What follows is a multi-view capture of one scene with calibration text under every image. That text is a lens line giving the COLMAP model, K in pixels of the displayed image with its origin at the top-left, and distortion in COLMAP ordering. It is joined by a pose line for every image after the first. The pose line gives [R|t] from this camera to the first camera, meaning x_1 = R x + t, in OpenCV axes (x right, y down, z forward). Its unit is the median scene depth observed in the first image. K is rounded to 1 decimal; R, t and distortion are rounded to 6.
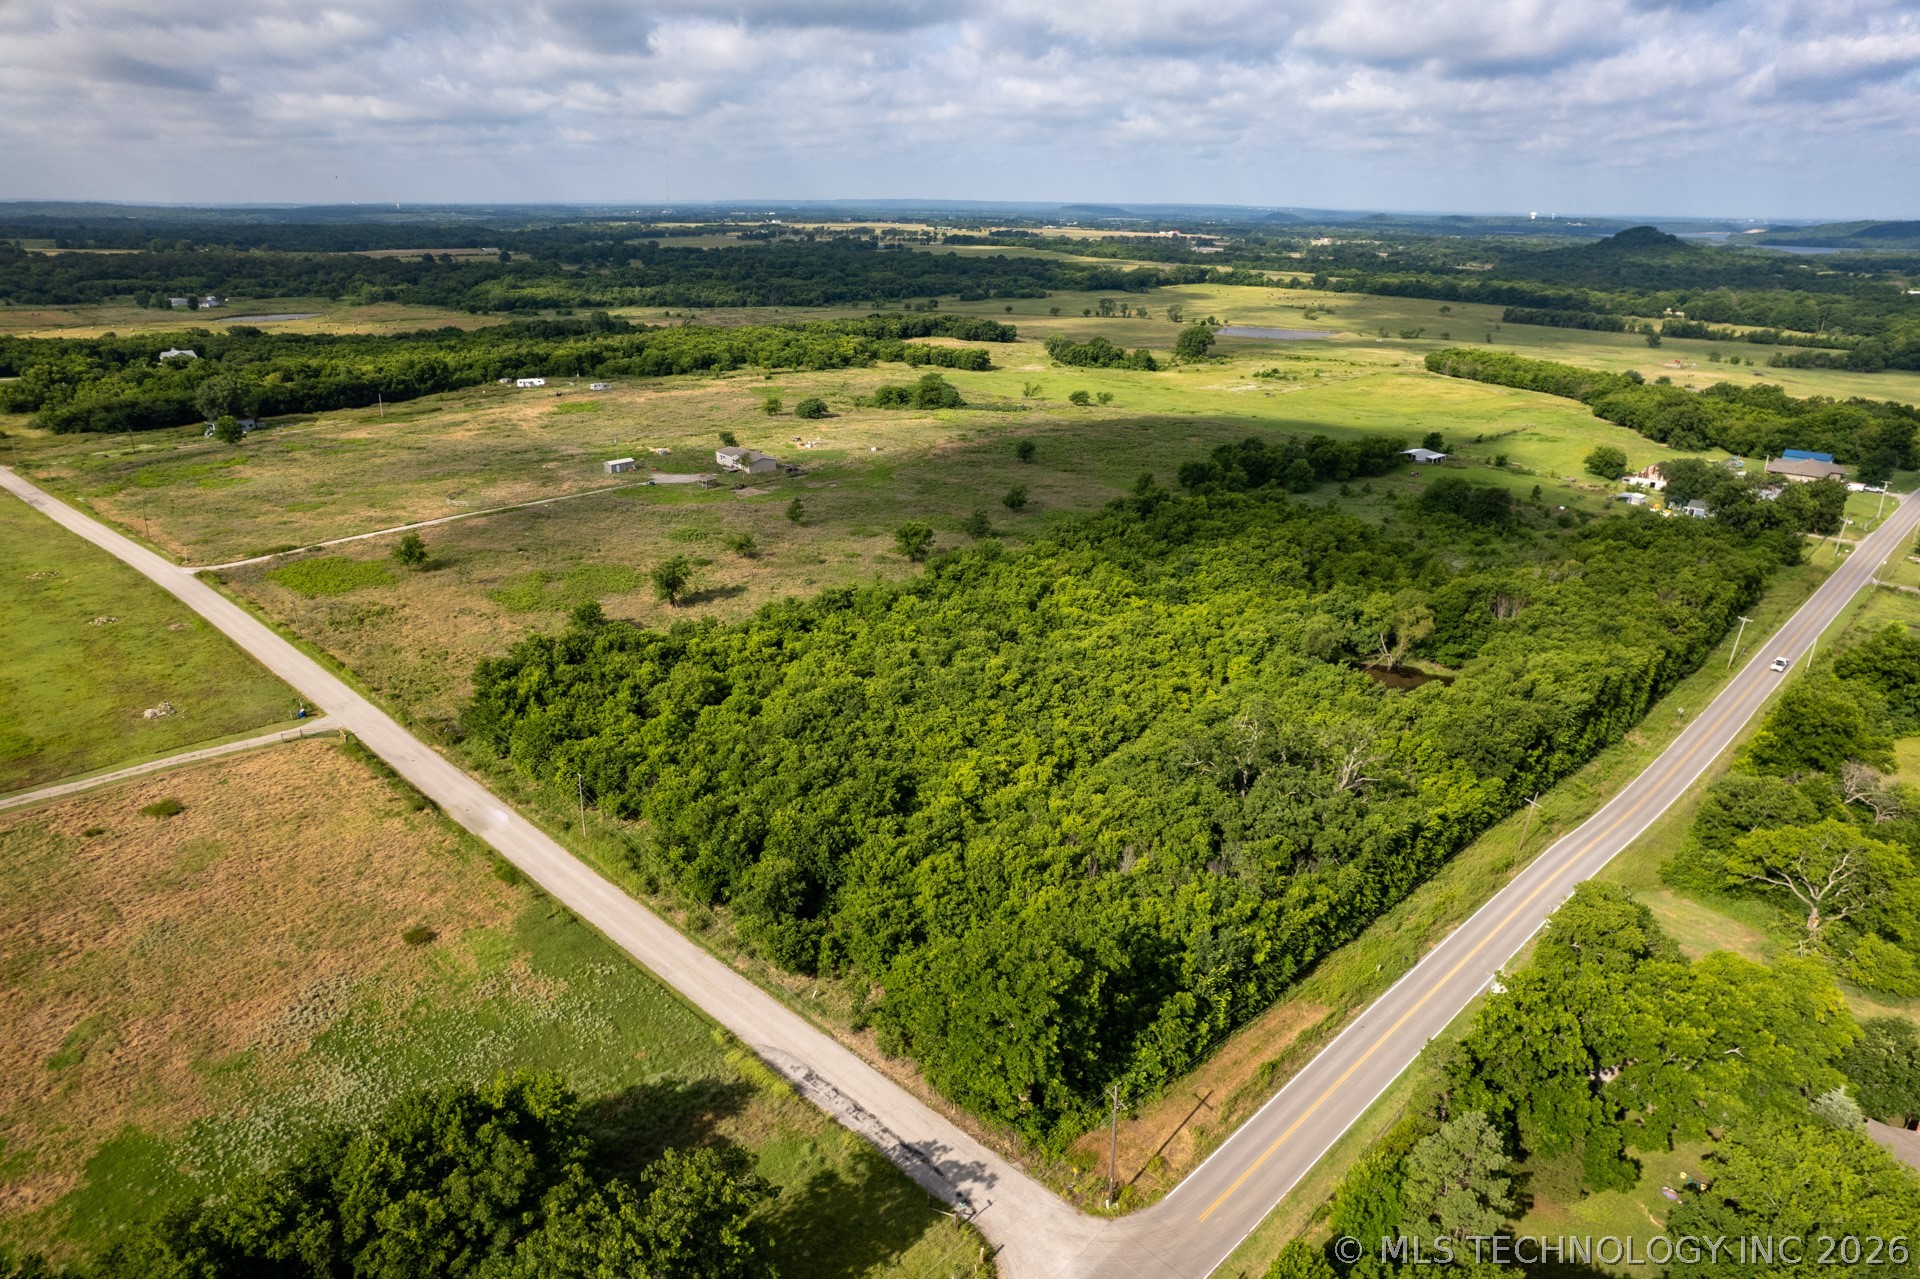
lens RADIAL K [[1239.7, 0, 944.0], [0, 1239.7, 608.4], [0, 0, 1]] dist [-0.076452, 0.070145]
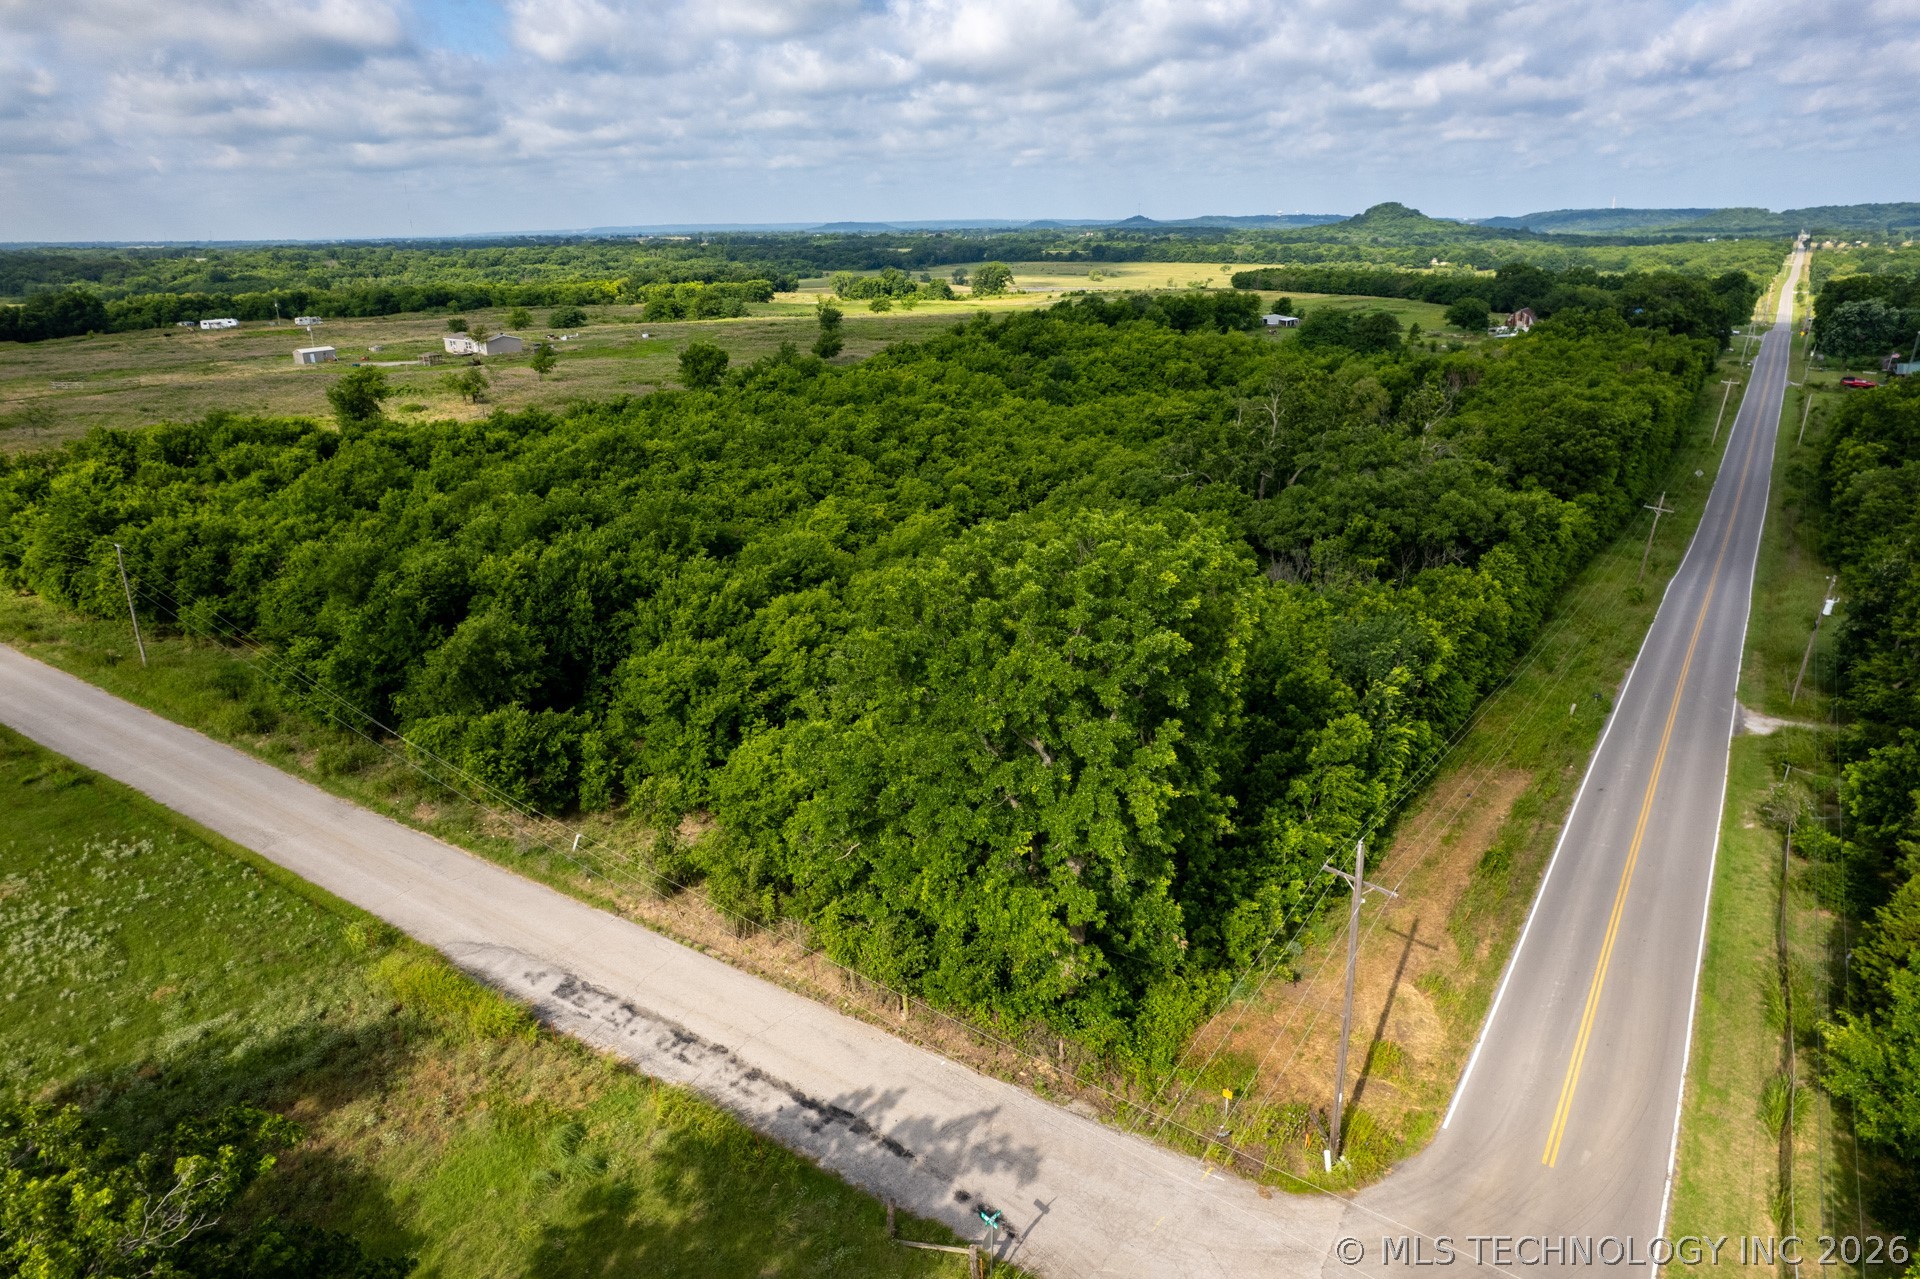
lens RADIAL K [[1239.7, 0, 948.6], [0, 1239.7, 637.3], [0, 0, 1]] dist [-0.076452, 0.070145]
pose [[0.982719, -0.081135, 0.166374, -0.036018], [0.080124, 0.996703, 0.012790, 0.249246], [-0.166863, 0.000762, 0.985980, 0.517552]]
